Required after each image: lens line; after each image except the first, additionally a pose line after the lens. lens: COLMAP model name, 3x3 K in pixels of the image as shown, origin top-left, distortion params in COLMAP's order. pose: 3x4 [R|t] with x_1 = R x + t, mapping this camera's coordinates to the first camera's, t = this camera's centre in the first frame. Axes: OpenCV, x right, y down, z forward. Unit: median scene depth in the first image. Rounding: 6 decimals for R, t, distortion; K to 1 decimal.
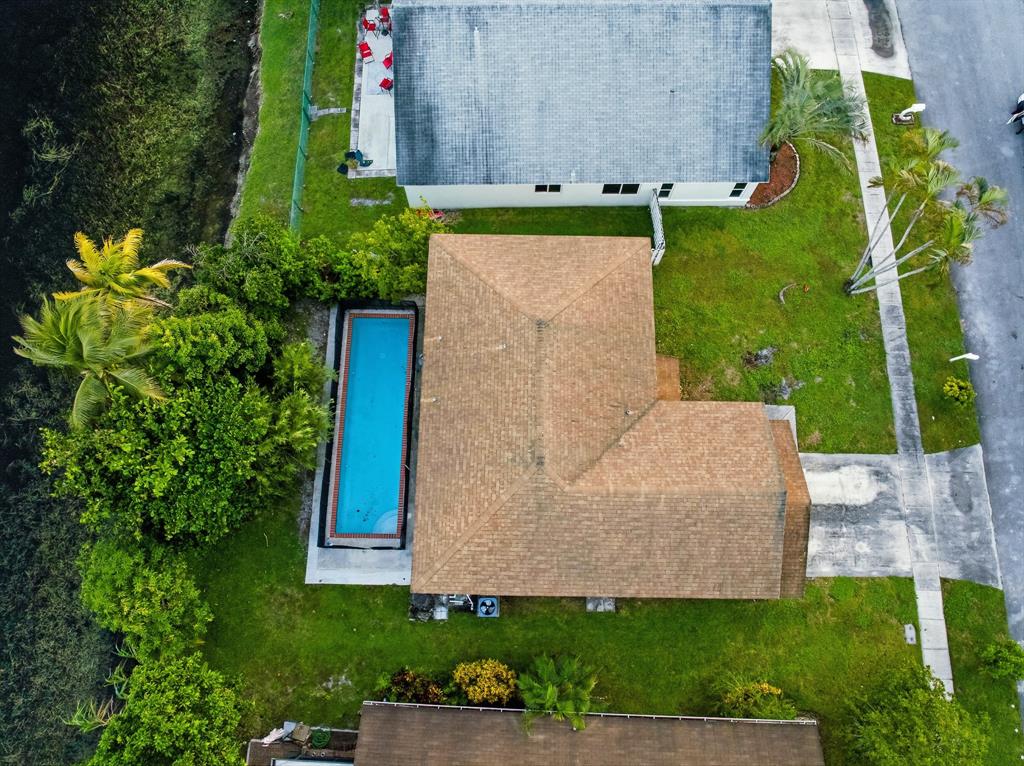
lens RADIAL K [[726.8, 0, 512.0], [0, 726.8, 383.0], [0, 0, 1]] dist [-0.062145, 0.034436]
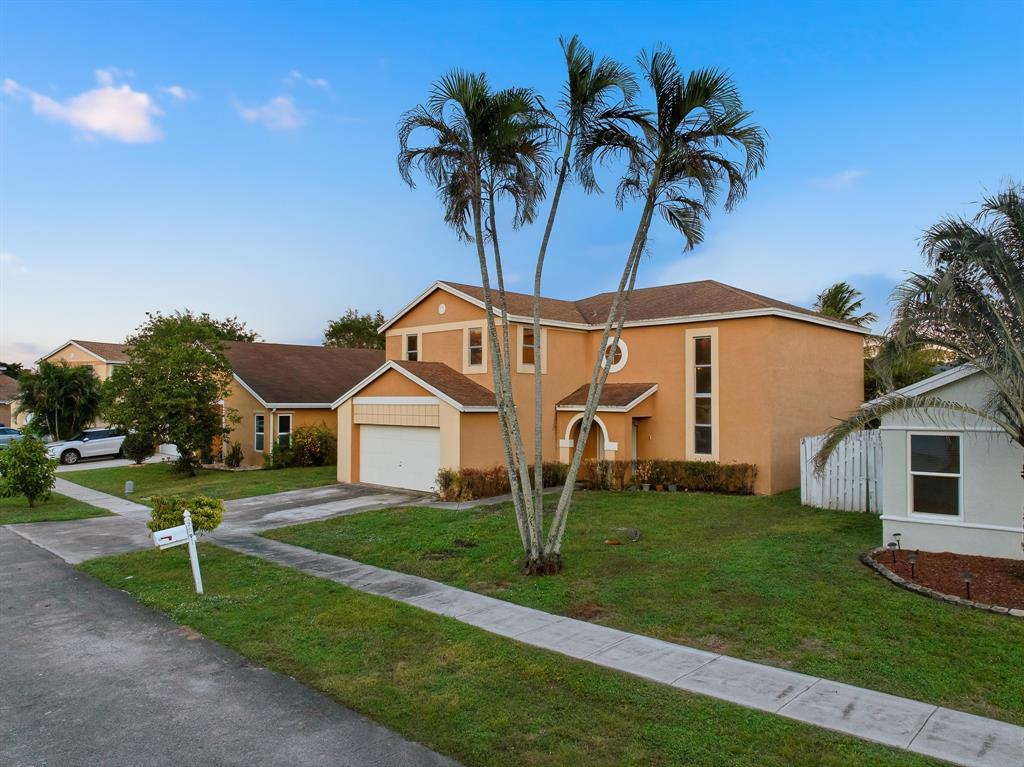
lens RADIAL K [[727.1, 0, 512.0], [0, 727.1, 383.5], [0, 0, 1]] dist [-0.037299, -0.000292]
pose [[-0.683256, -0.017310, -0.729974, 0.801176], [-0.703101, 0.285325, 0.651337, -0.413914], [0.197005, 0.958274, -0.207121, 1.045160]]
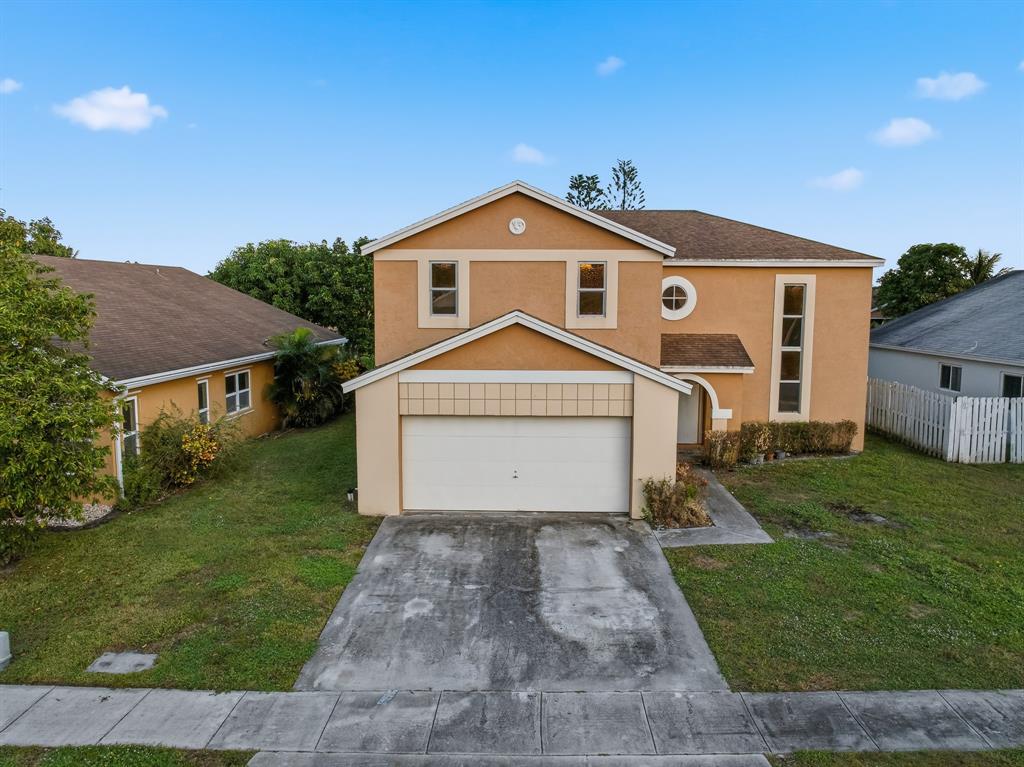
lens RADIAL K [[726.8, 0, 512.0], [0, 726.8, 383.5], [0, 0, 1]] dist [-0.062145, 0.034436]
pose [[-0.006296, 0.116484, -0.993173, 0.796408], [-0.963438, 0.265333, 0.037227, 0.138791], [0.267858, 0.957094, 0.110555, 0.839855]]
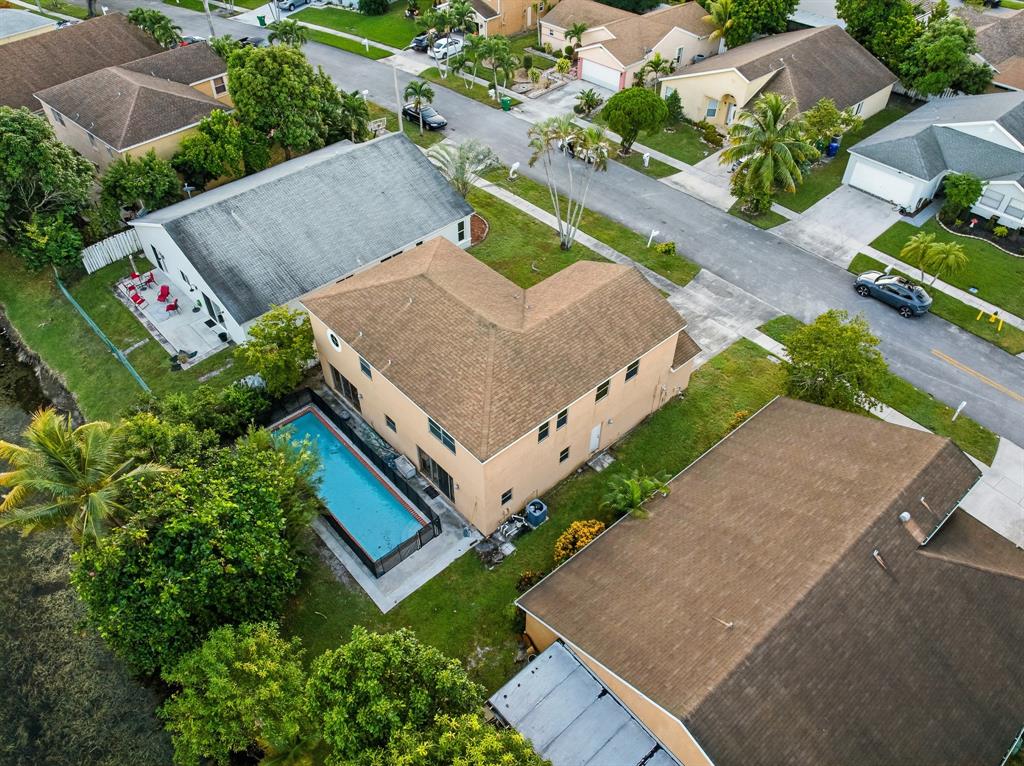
lens RADIAL K [[727.1, 0, 512.0], [0, 727.1, 383.0], [0, 0, 1]] dist [-0.037299, -0.000292]
pose [[0.728142, -0.472003, 0.497014, -0.470454], [0.657133, 0.686904, -0.310384, 0.452651], [-0.194899, 0.552608, 0.810333, 0.011863]]
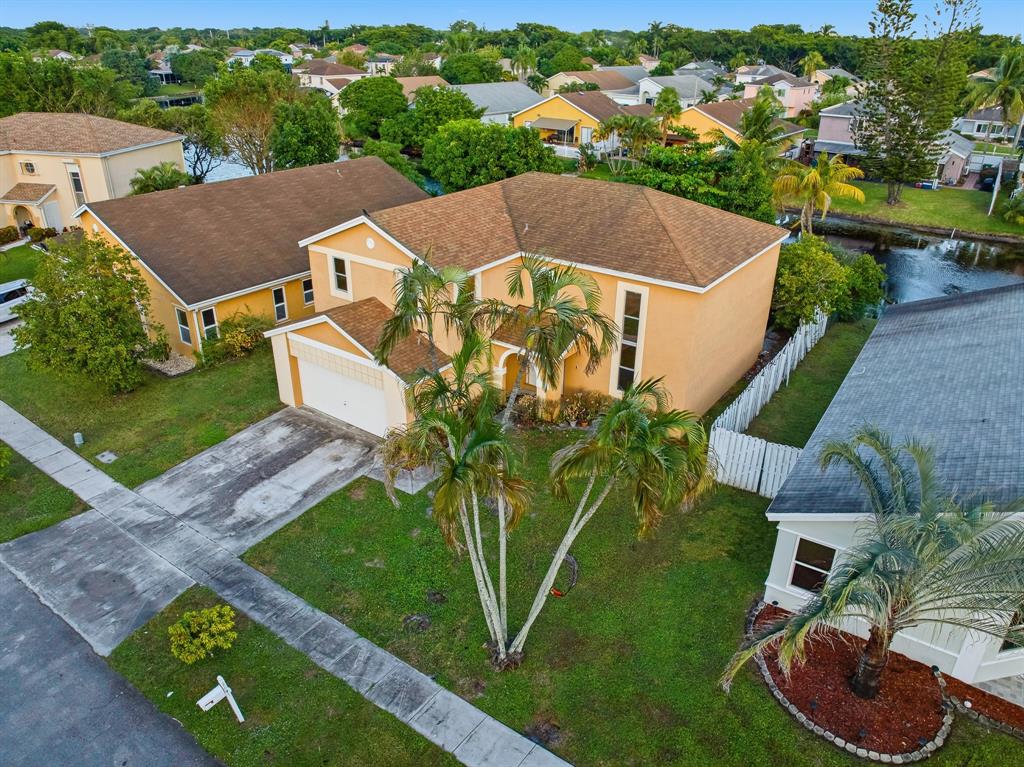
lens RADIAL K [[726.8, 0, 512.0], [0, 726.8, 383.5], [0, 0, 1]] dist [-0.062145, 0.034436]
pose [[-0.574651, 0.353856, -0.737945, 0.800557], [-0.790513, -0.006627, 0.612409, -0.447594], [0.211814, 0.935277, 0.283536, 0.746543]]
